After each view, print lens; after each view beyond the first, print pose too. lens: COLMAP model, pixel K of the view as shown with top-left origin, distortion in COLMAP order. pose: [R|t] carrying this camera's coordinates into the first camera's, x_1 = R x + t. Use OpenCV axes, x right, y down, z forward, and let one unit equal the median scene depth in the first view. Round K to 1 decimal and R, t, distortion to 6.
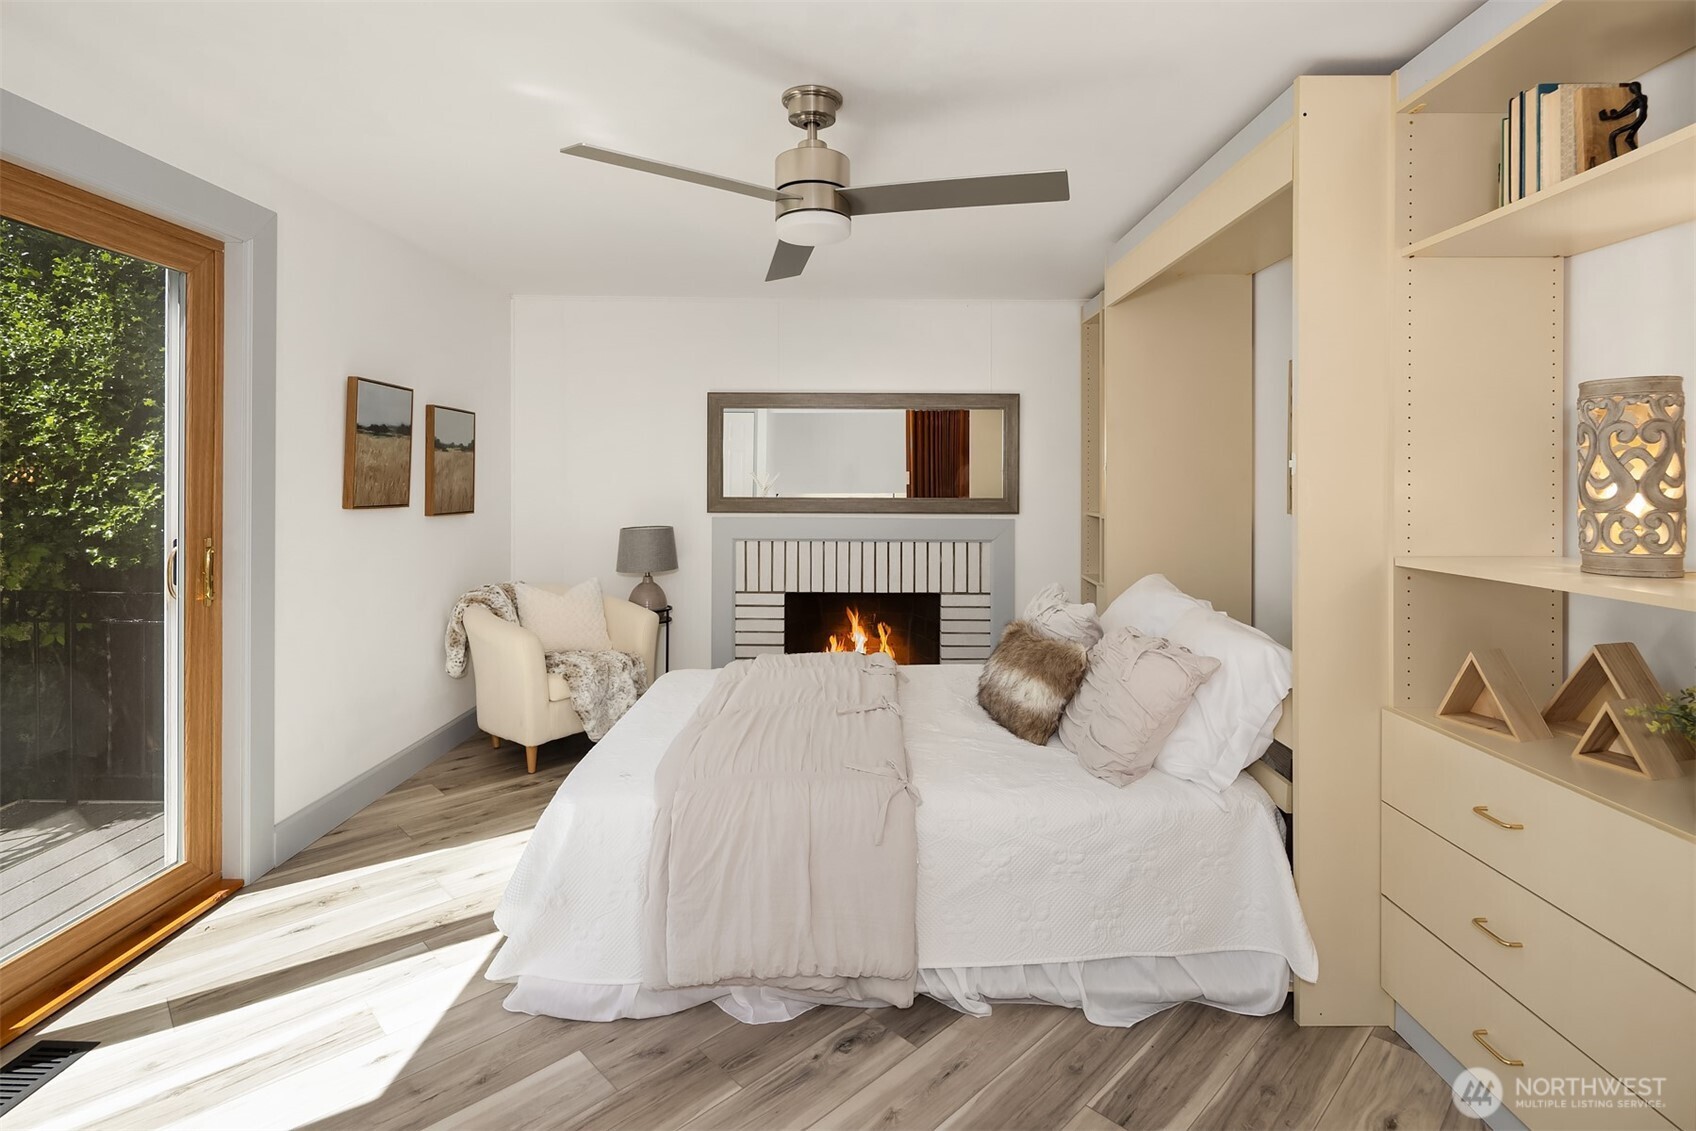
lens RADIAL K [[834.8, 0, 847.4], [0, 834.8, 479.3], [0, 0, 1]] dist [0.001657, -0.000695]
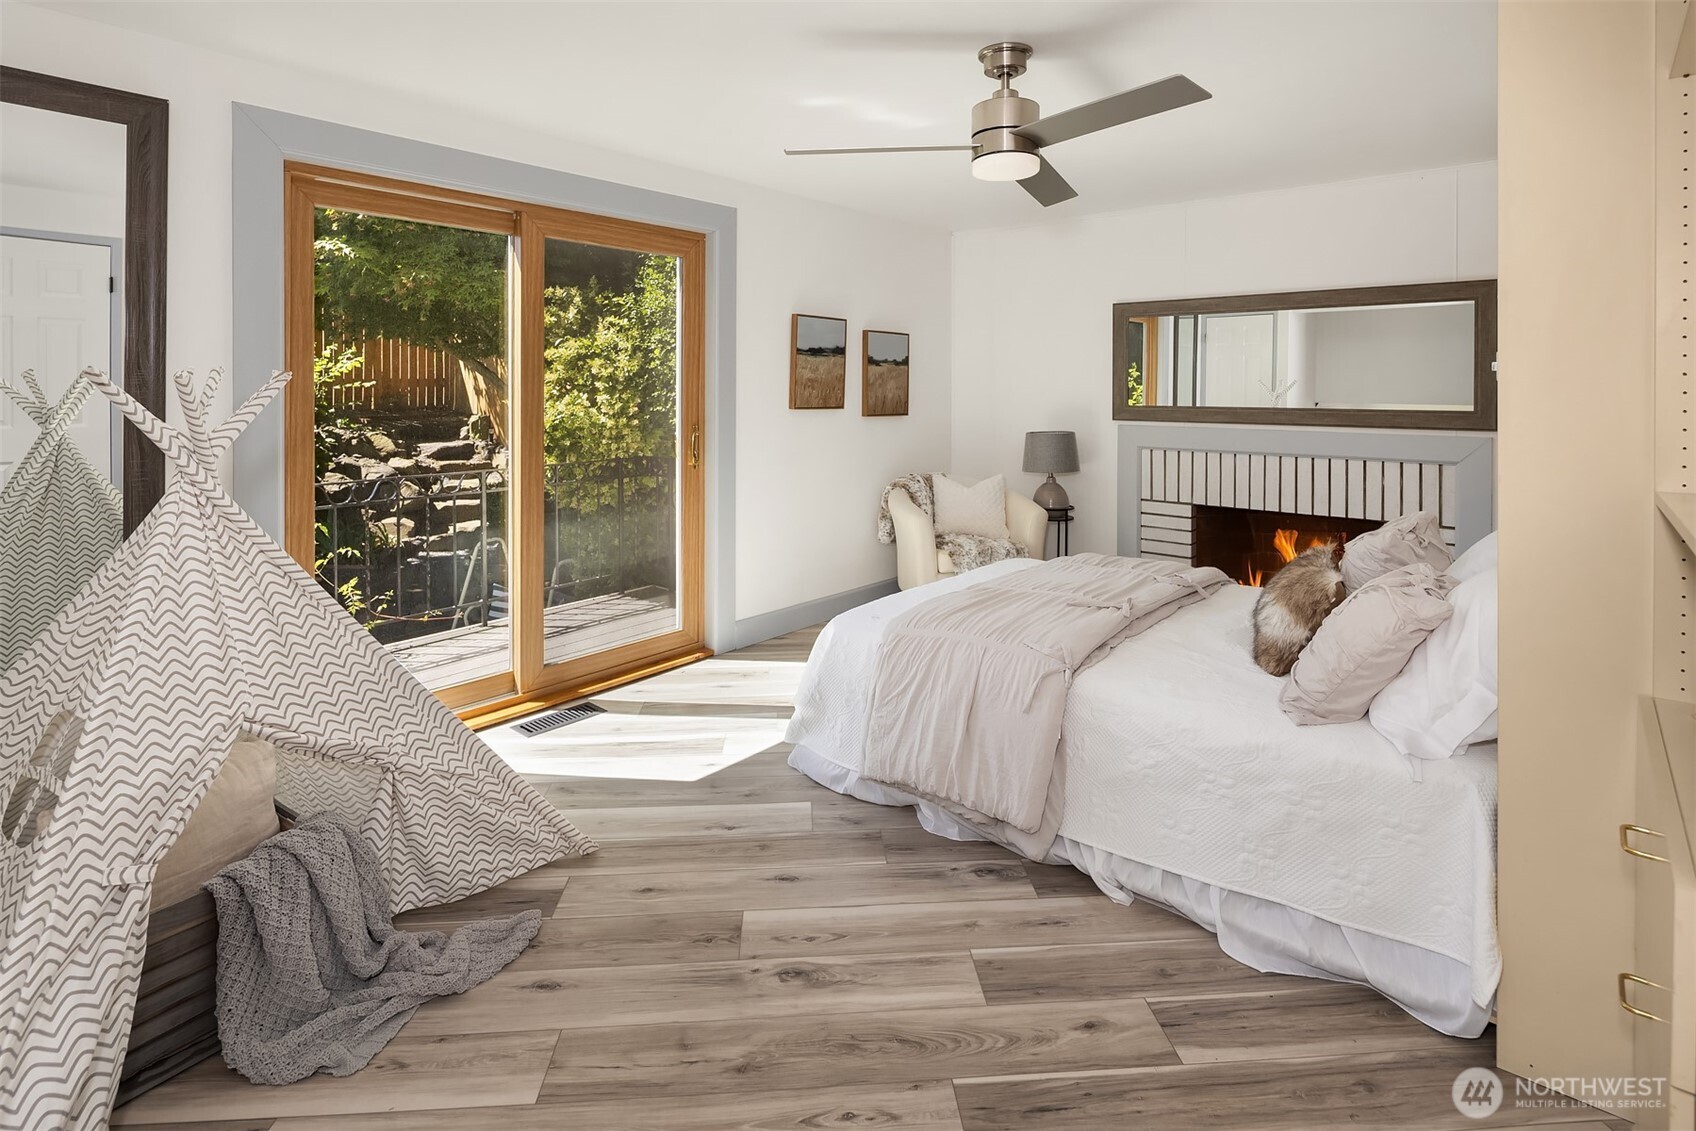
lens RADIAL K [[844.5, 0, 847.8], [0, 844.5, 389.1], [0, 0, 1]] dist [-0.002198, -0.000243]
pose [[0.762138, 0.000079, -0.647415, 0.406910], [0.000447, 1.000000, 0.000648, 0.001221], [0.647415, -0.000784, 0.762138, -0.013787]]
